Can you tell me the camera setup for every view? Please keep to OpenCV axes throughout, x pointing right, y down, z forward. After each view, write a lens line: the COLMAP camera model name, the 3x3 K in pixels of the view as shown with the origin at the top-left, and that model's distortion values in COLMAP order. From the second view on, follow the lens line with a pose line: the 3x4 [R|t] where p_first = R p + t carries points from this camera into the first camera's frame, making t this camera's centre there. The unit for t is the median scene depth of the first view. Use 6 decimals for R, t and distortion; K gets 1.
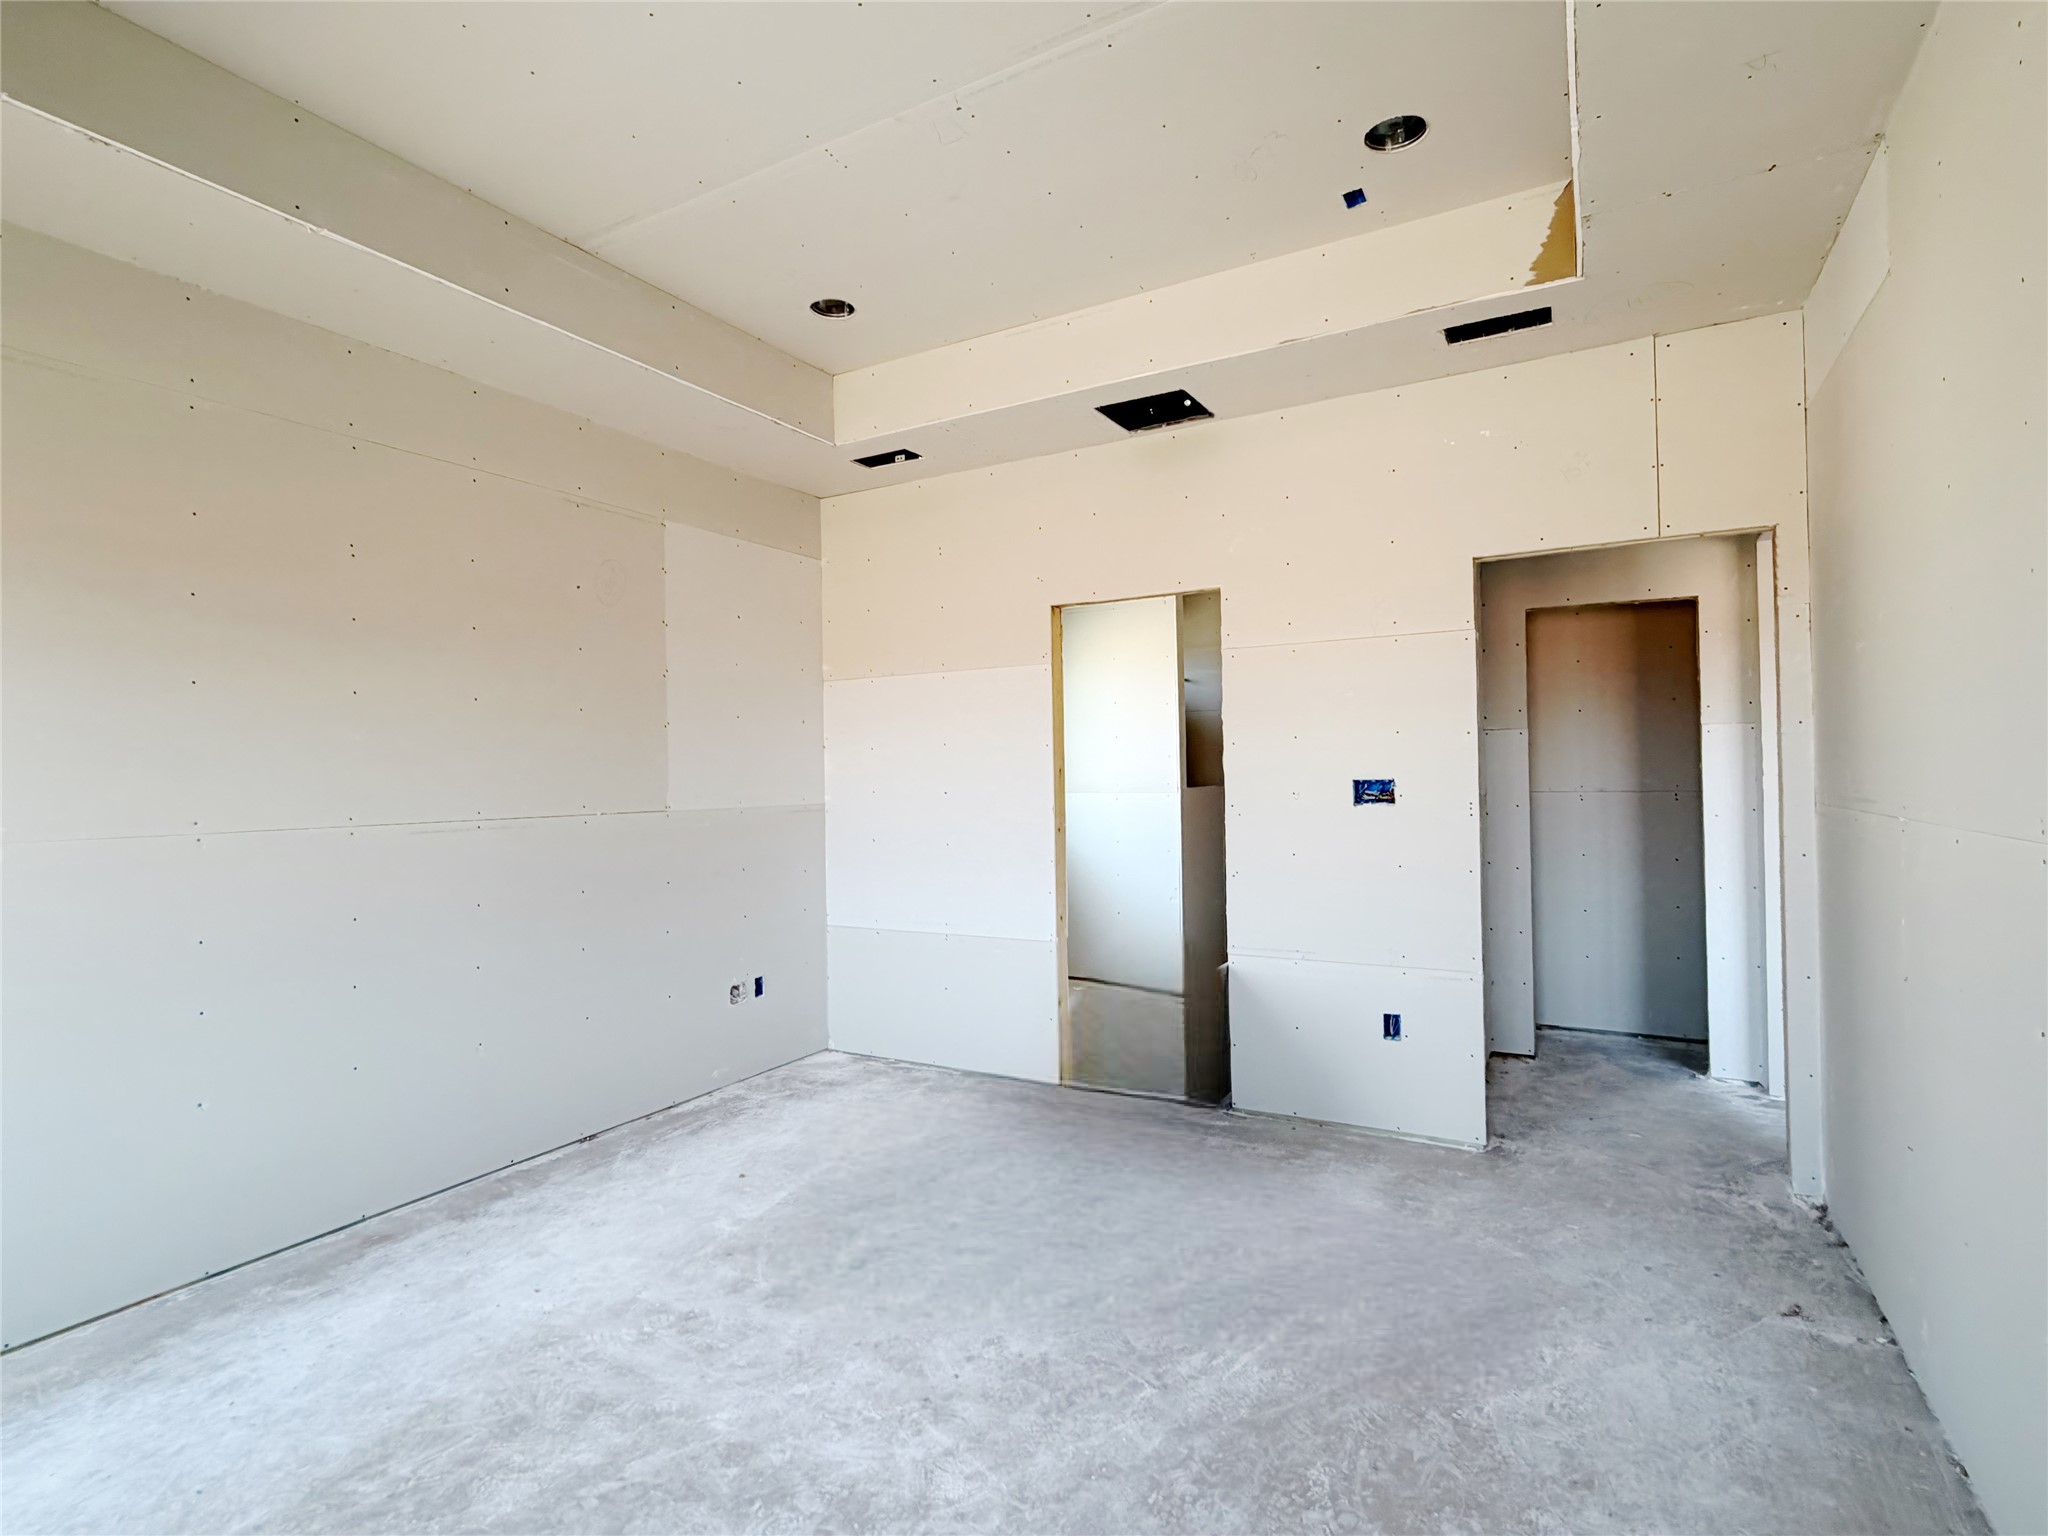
lens RADIAL K [[1011.1, 0, 1027.5], [0, 1011.1, 767.9], [0, 0, 1]] dist [-0.000868, -0.000542]
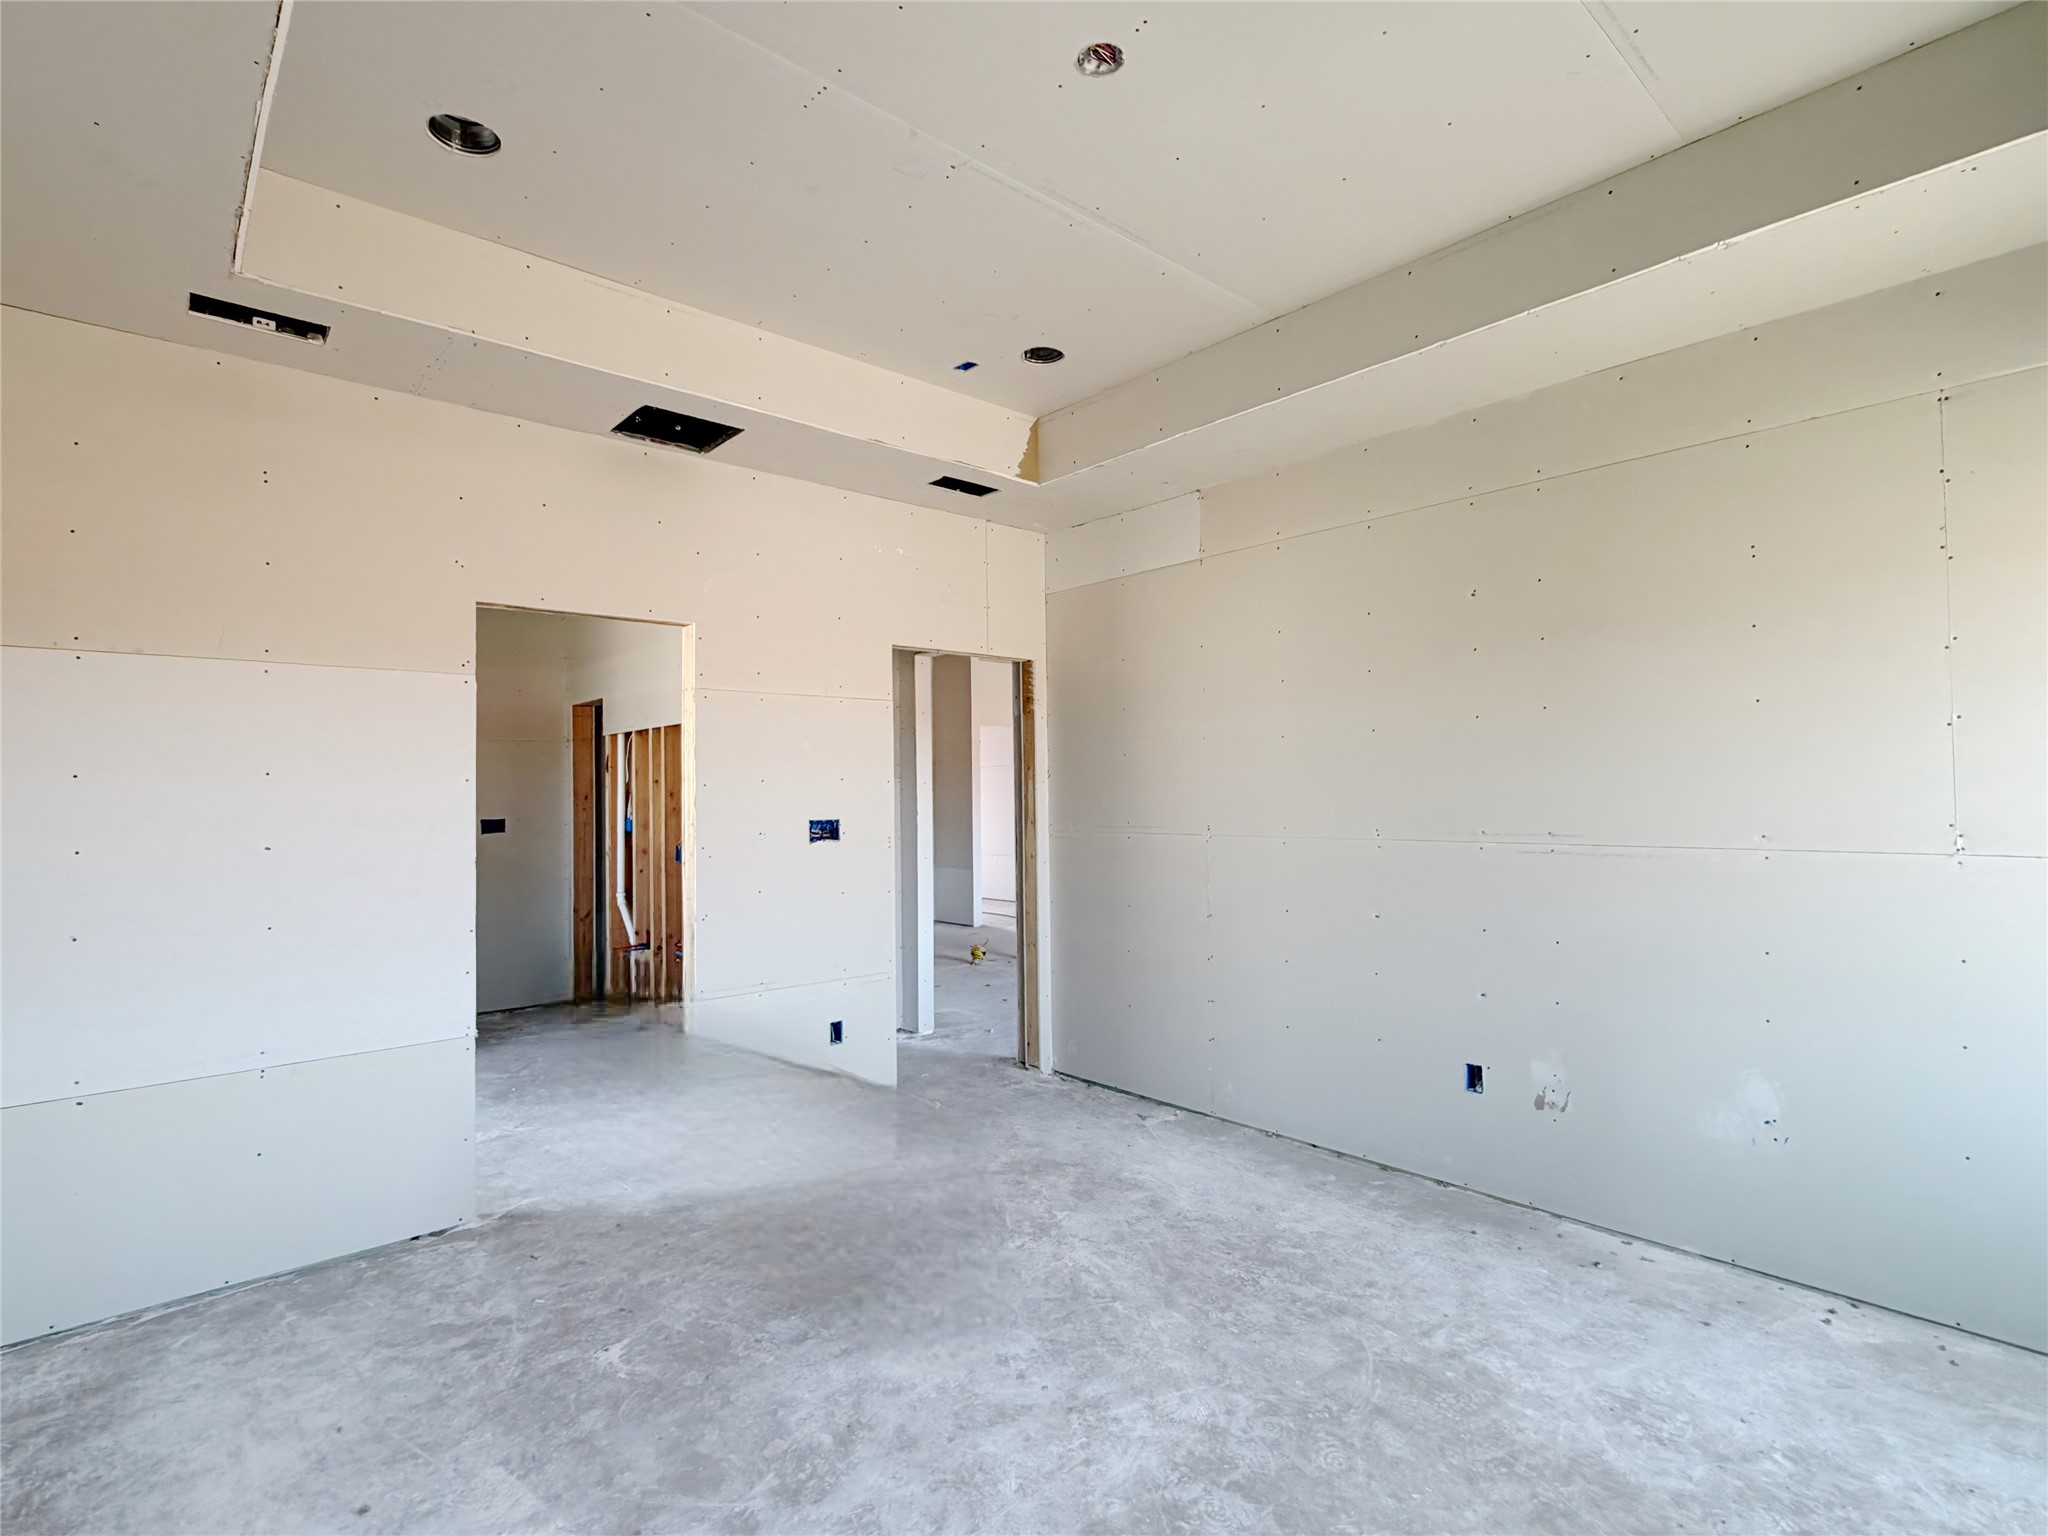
lens RADIAL K [[1011.1, 0, 1027.6], [0, 1011.1, 770.4], [0, 0, 1]] dist [-0.000868, -0.000542]
pose [[0.321649, 0.035620, 0.946189, -0.832795], [0.000629, 0.999284, -0.037832, -0.001169], [-0.946859, 0.012764, 0.321397, 0.508835]]
